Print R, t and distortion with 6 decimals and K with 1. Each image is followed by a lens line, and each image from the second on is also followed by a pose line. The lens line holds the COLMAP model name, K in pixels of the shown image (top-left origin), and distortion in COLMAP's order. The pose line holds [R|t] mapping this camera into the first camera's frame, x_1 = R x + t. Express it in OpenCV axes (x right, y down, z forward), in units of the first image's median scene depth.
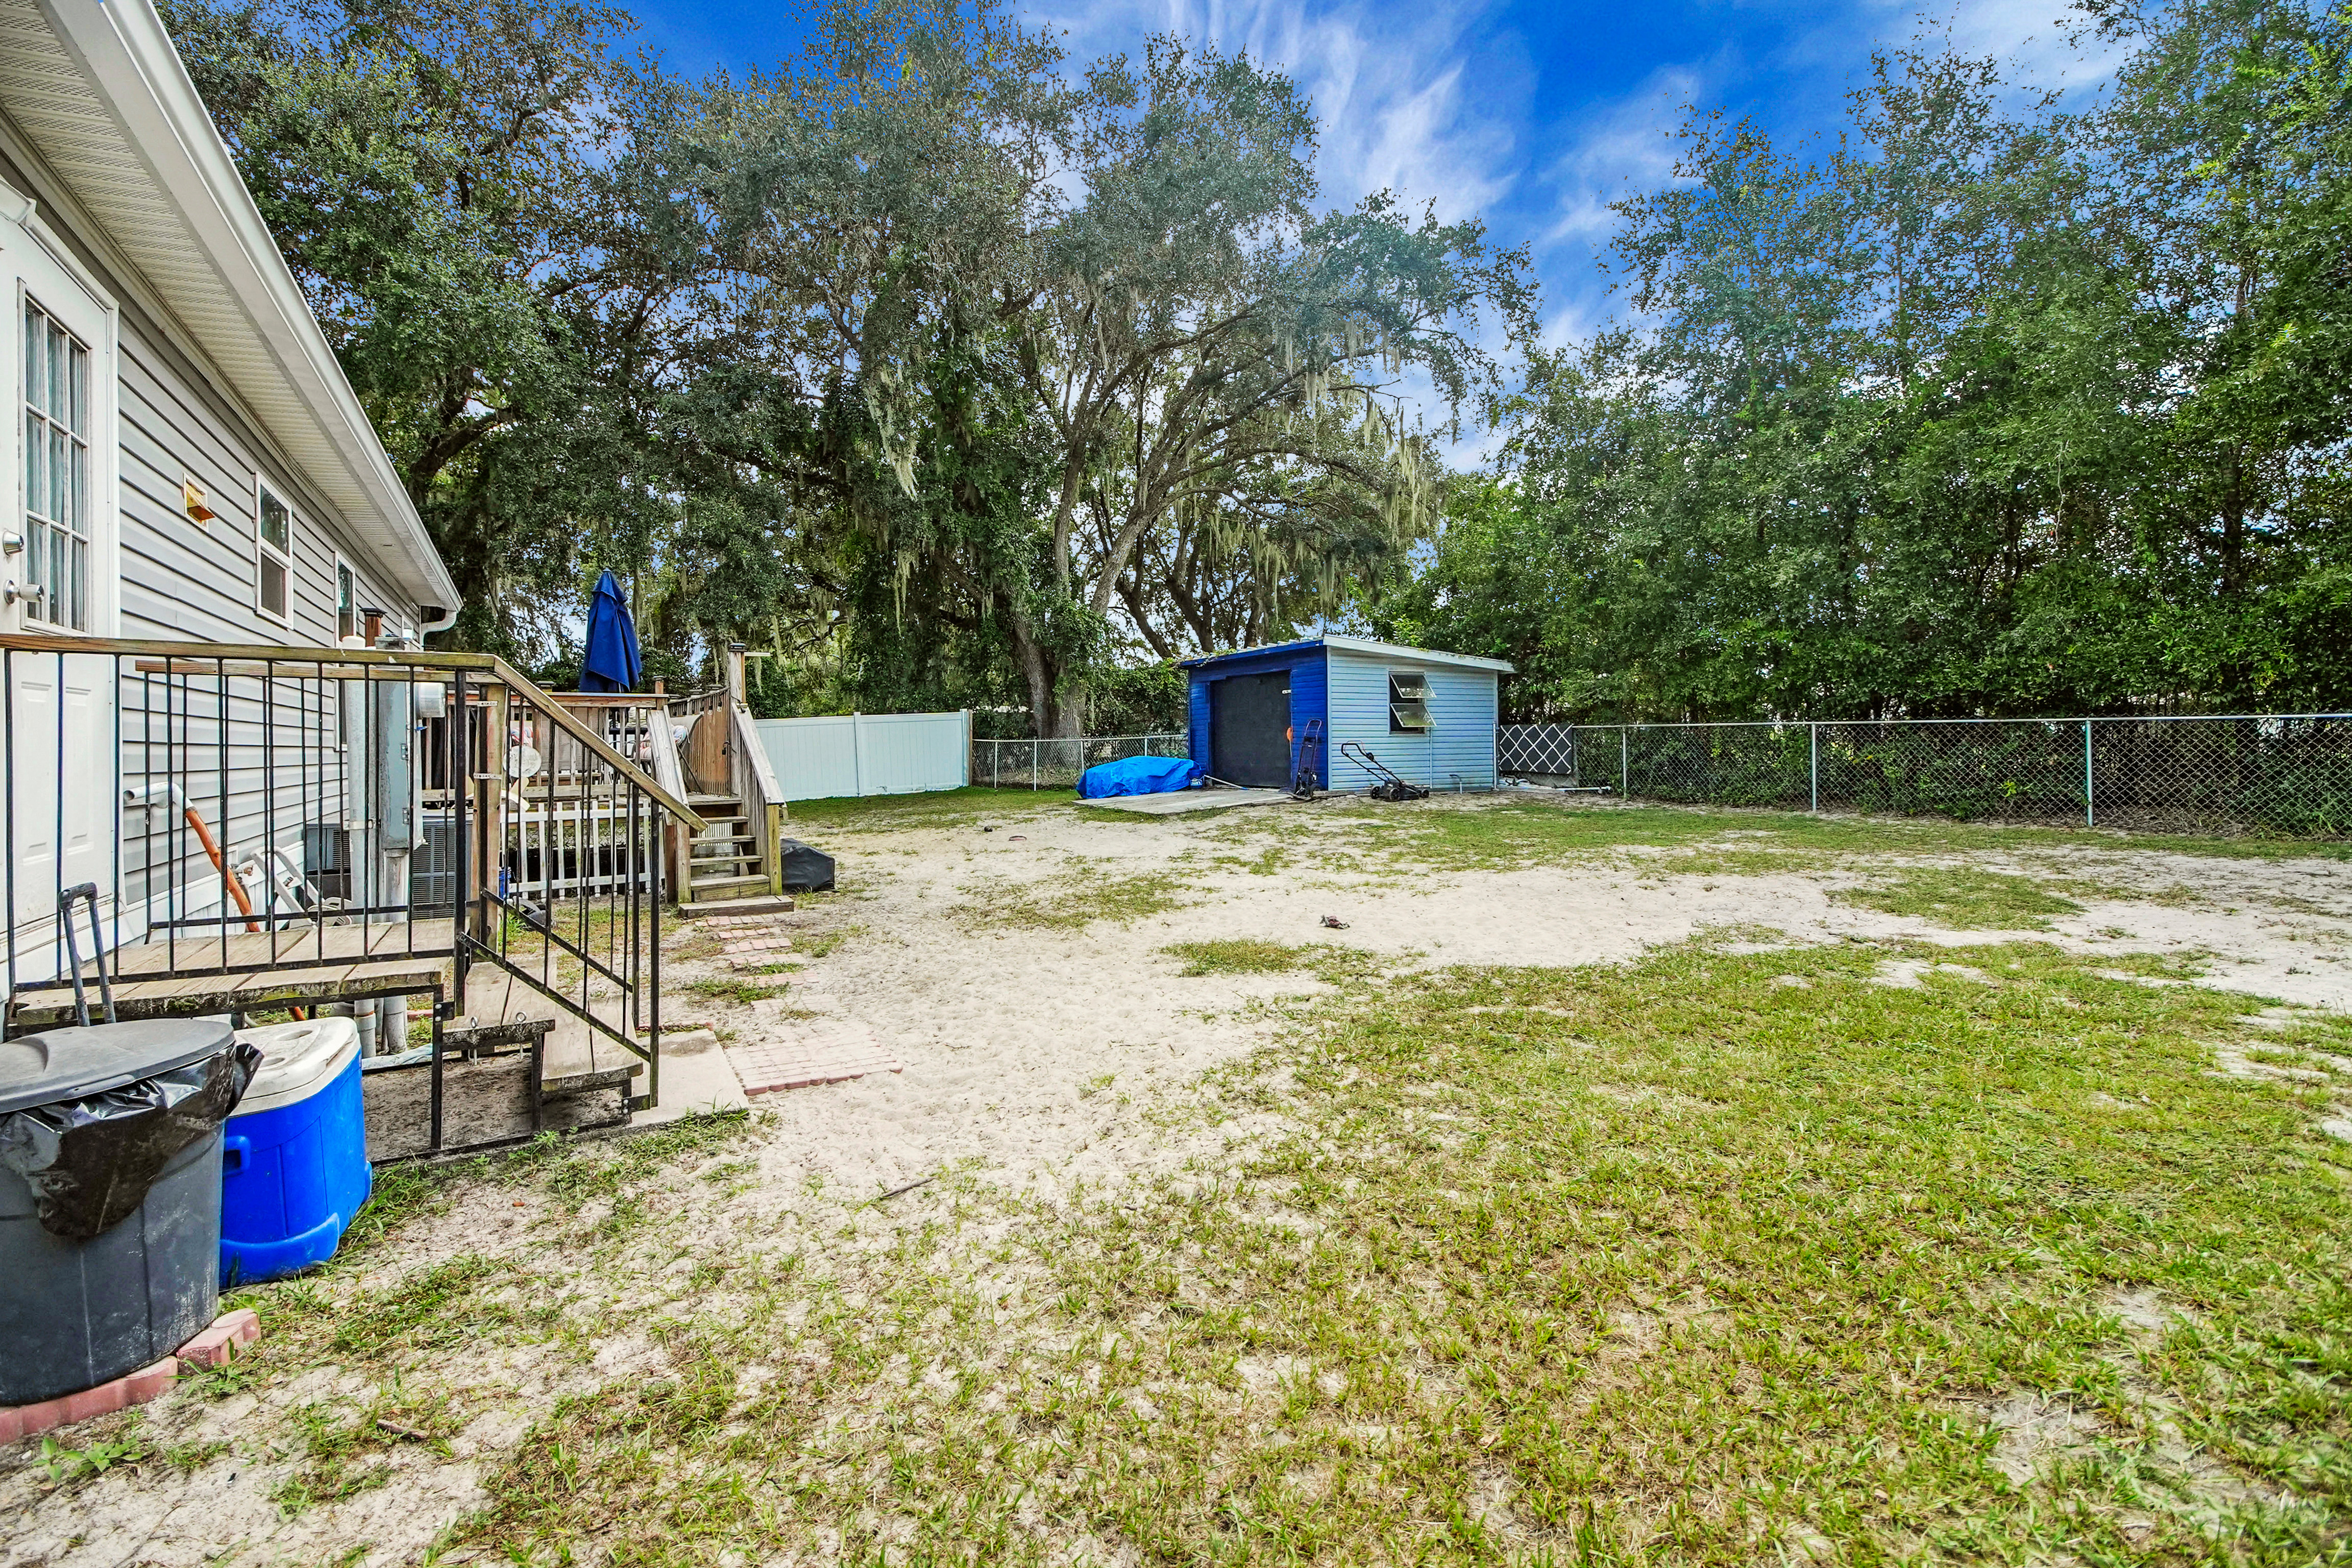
lens RADIAL K [[1041.0, 0, 1181.0], [0, 1041.0, 751.0], [0, 0, 1]] dist [0.016352, -0.000187]
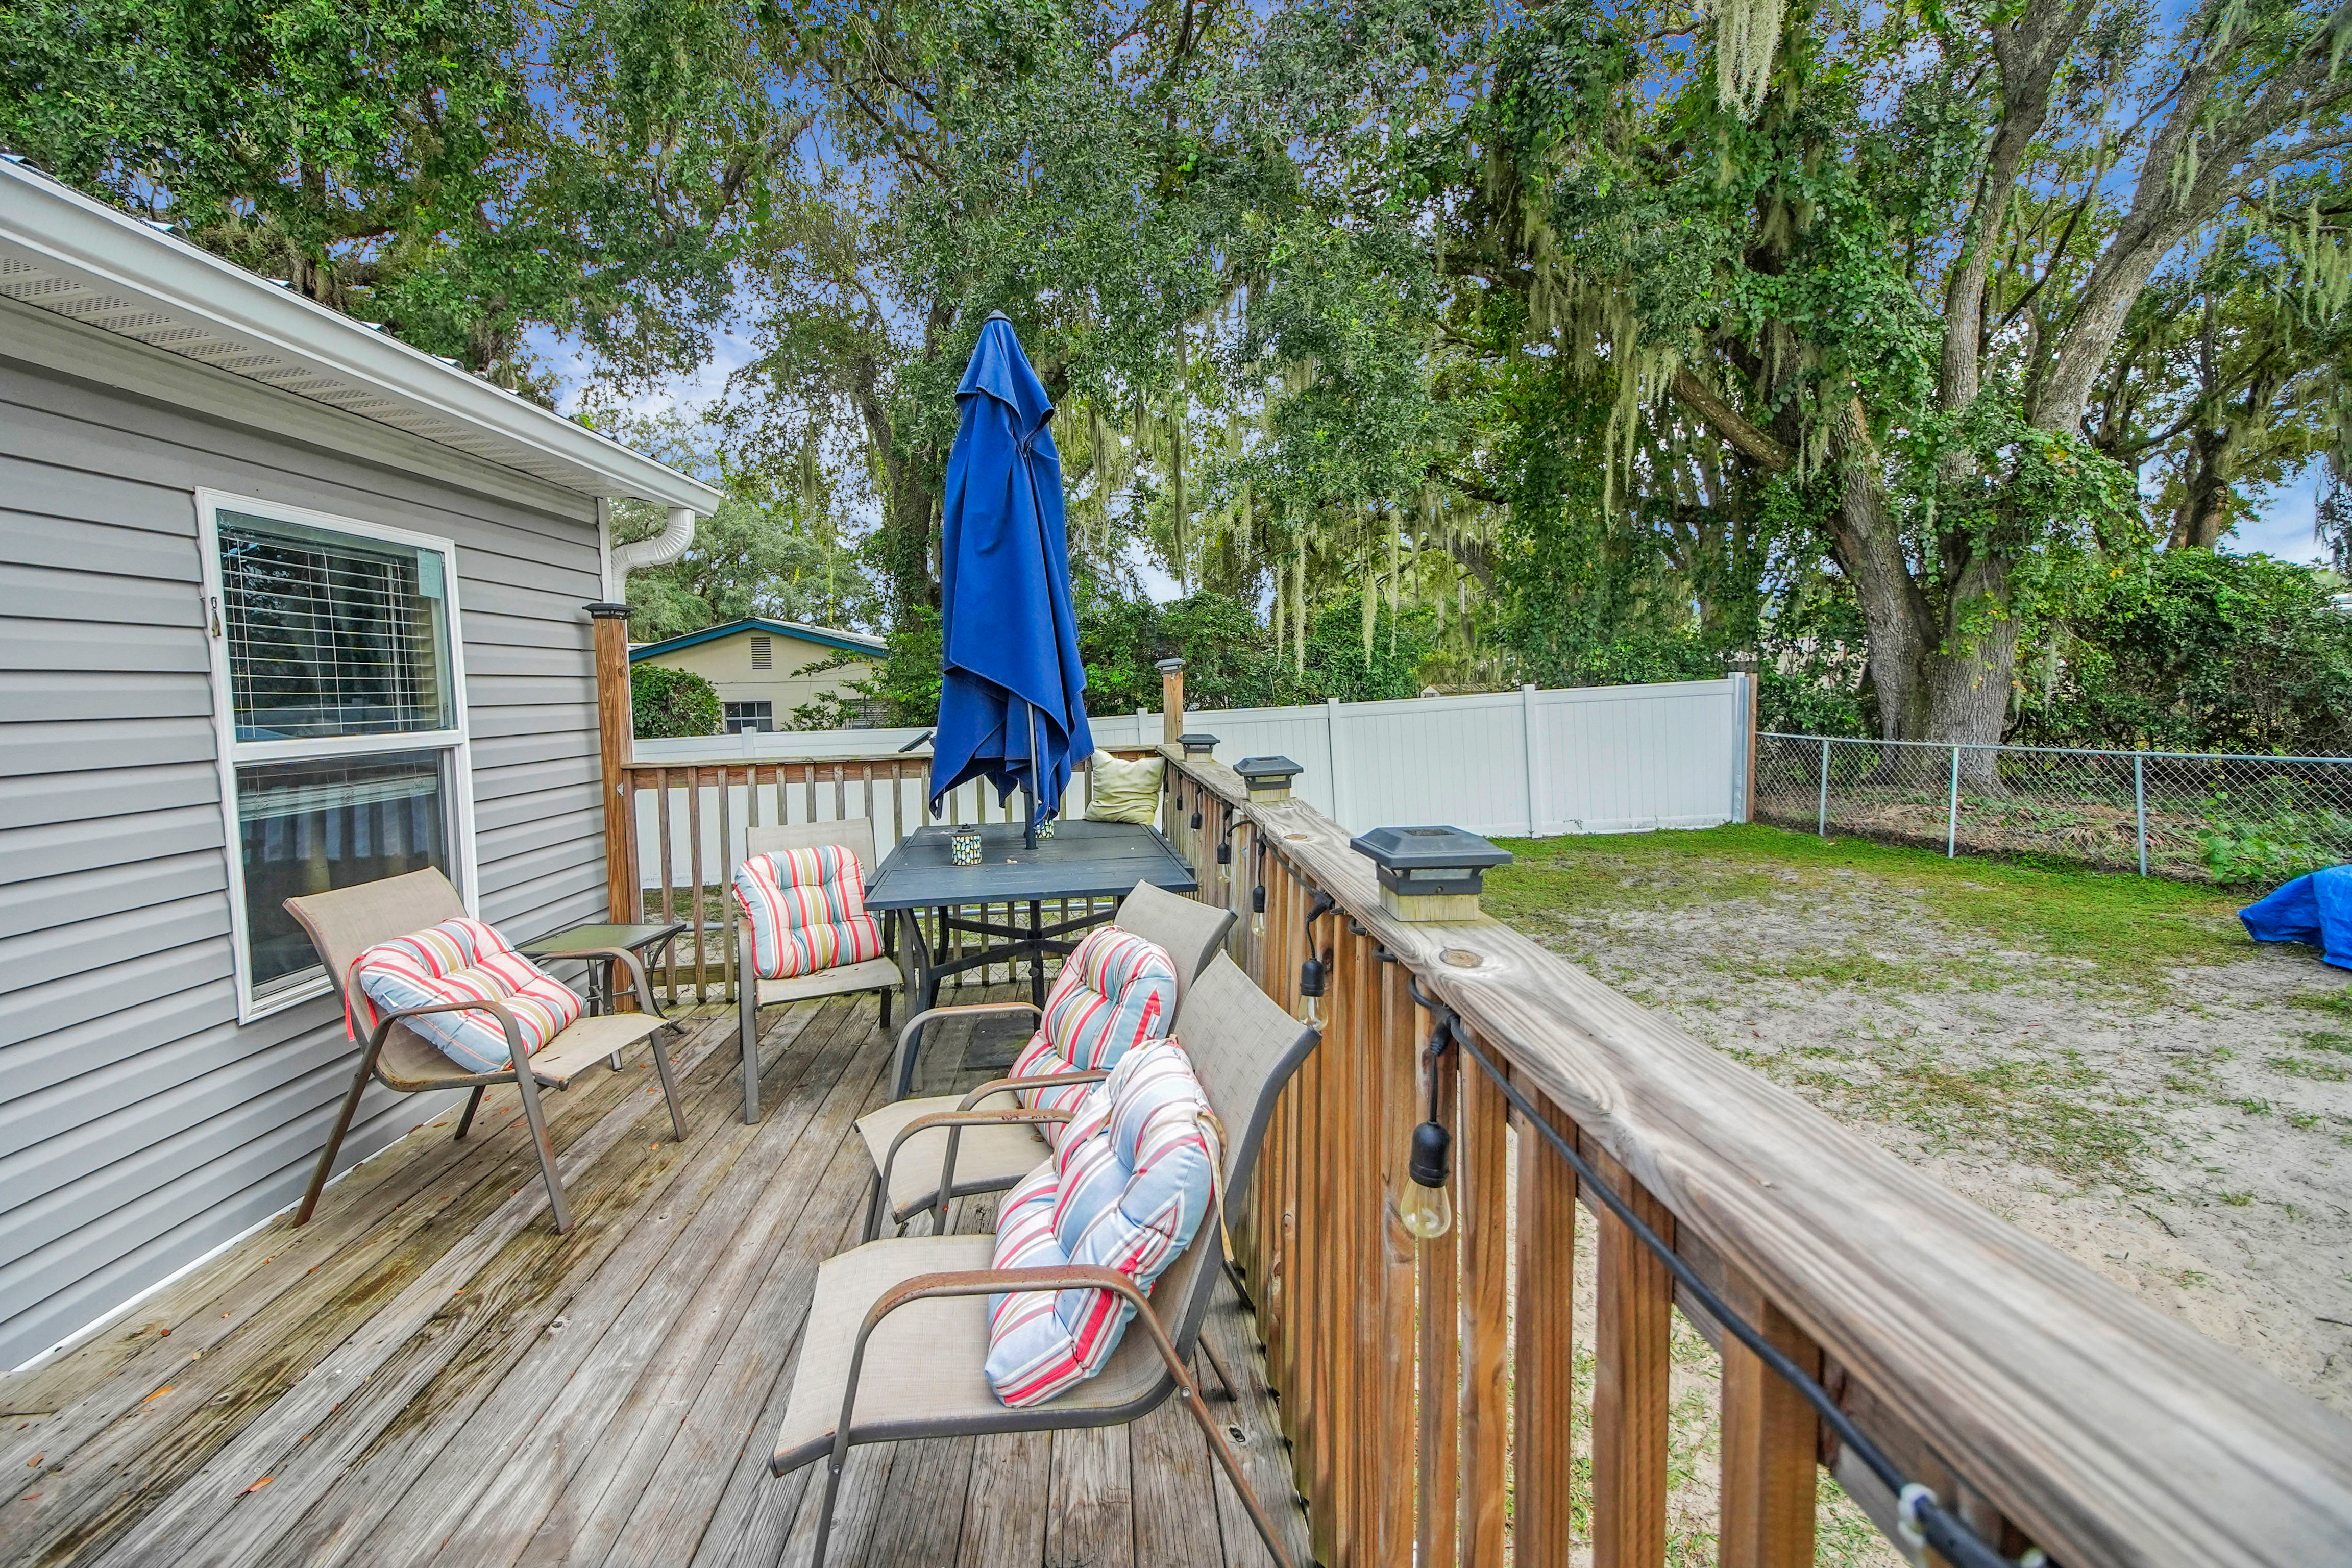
lens RADIAL K [[969.1, 0, 1122.5], [0, 969.1, 777.0], [0, 0, 1]] dist [0.001176, -0.000119]
pose [[0.847303, 0.046996, -0.529027, -0.282467], [0.005905, 0.995182, 0.097865, -0.051691], [0.531077, -0.086046, 0.842943, 0.575166]]
